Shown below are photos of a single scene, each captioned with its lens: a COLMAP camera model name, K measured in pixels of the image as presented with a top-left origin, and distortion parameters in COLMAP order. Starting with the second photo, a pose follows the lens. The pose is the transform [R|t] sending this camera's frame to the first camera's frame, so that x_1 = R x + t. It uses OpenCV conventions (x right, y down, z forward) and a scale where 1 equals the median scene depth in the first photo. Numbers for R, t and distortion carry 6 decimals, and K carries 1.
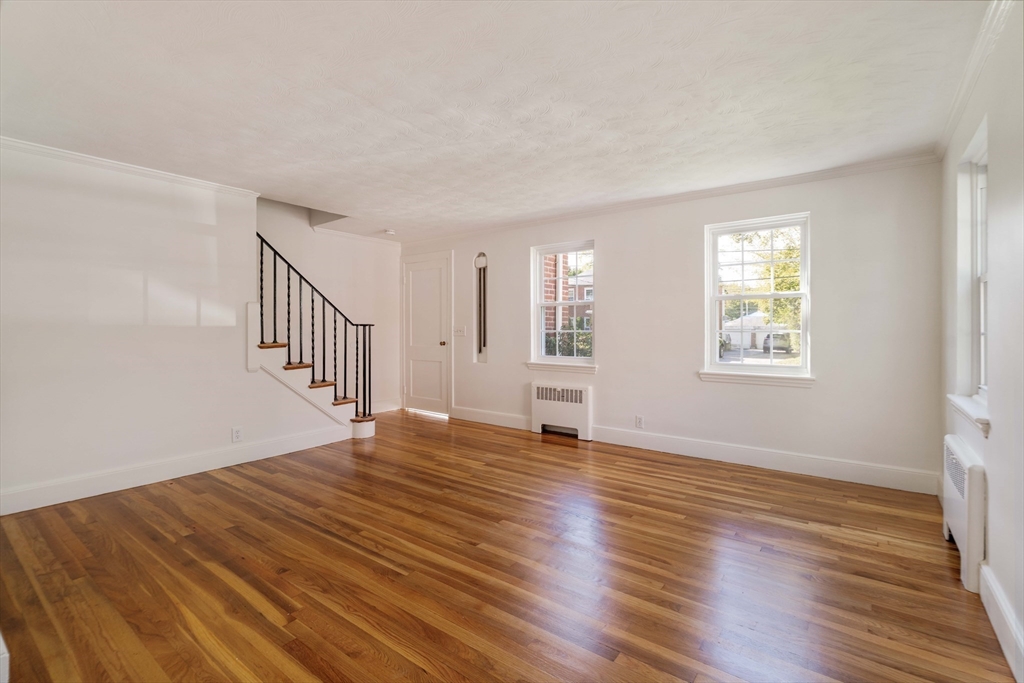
lens RADIAL K [[472.2, 0, 509.2], [0, 472.2, 327.6], [0, 0, 1]] dist [-0.001199, 0.000736]
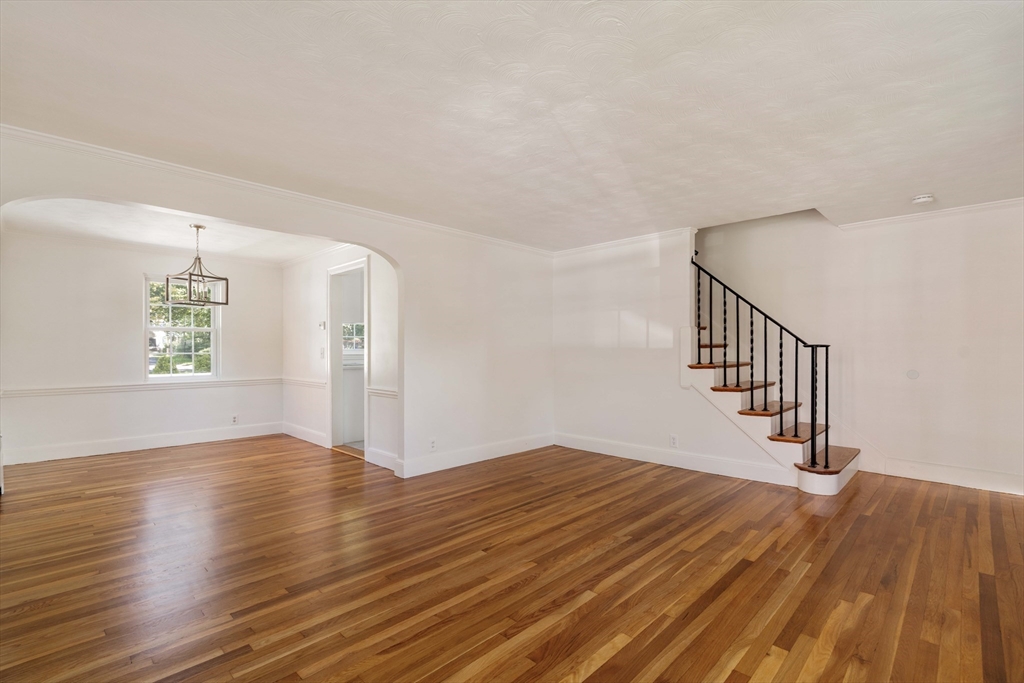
lens RADIAL K [[462.6, 0, 512.0], [0, 462.6, 341.5], [0, 0, 1]] dist [-0.000890, -0.000073]
pose [[-0.121412, -0.015274, -0.992485, 0.521269], [0.000410, 0.999881, -0.015438, -0.001512], [0.992602, -0.002281, -0.121392, 0.633592]]
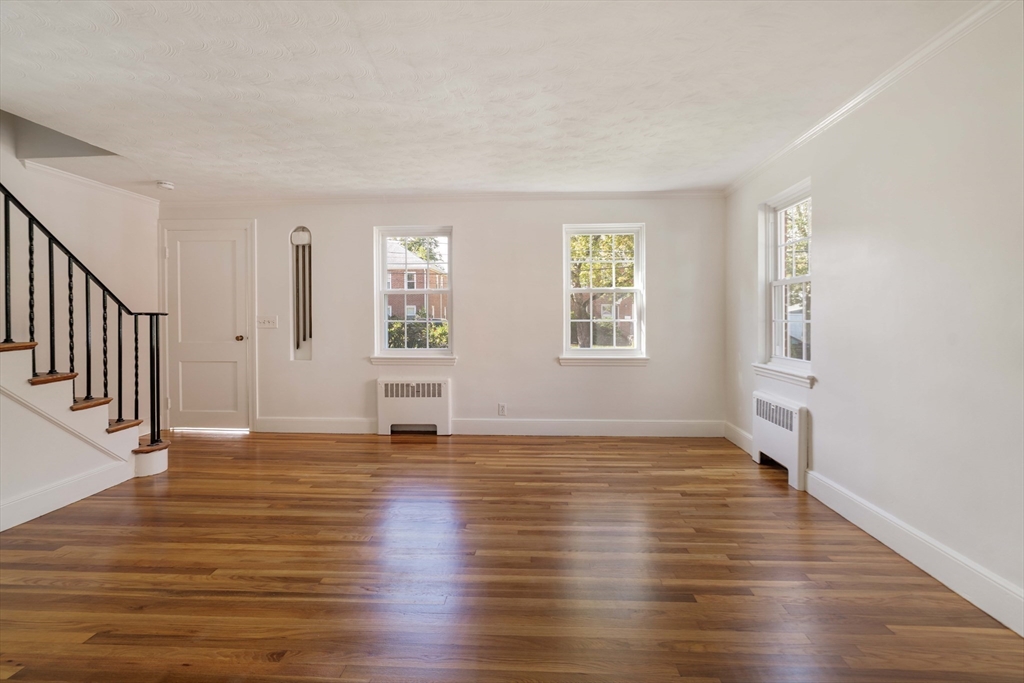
lens RADIAL K [[500.2, 0, 518.1], [0, 500.2, 322.3], [0, 0, 1]] dist [-0.001114, 0.000263]
pose [[0.825371, -0.006385, 0.564555, -0.288870], [0.001564, 0.999958, 0.009023, 0.001026], [-0.564589, -0.006564, 0.825346, 0.080974]]
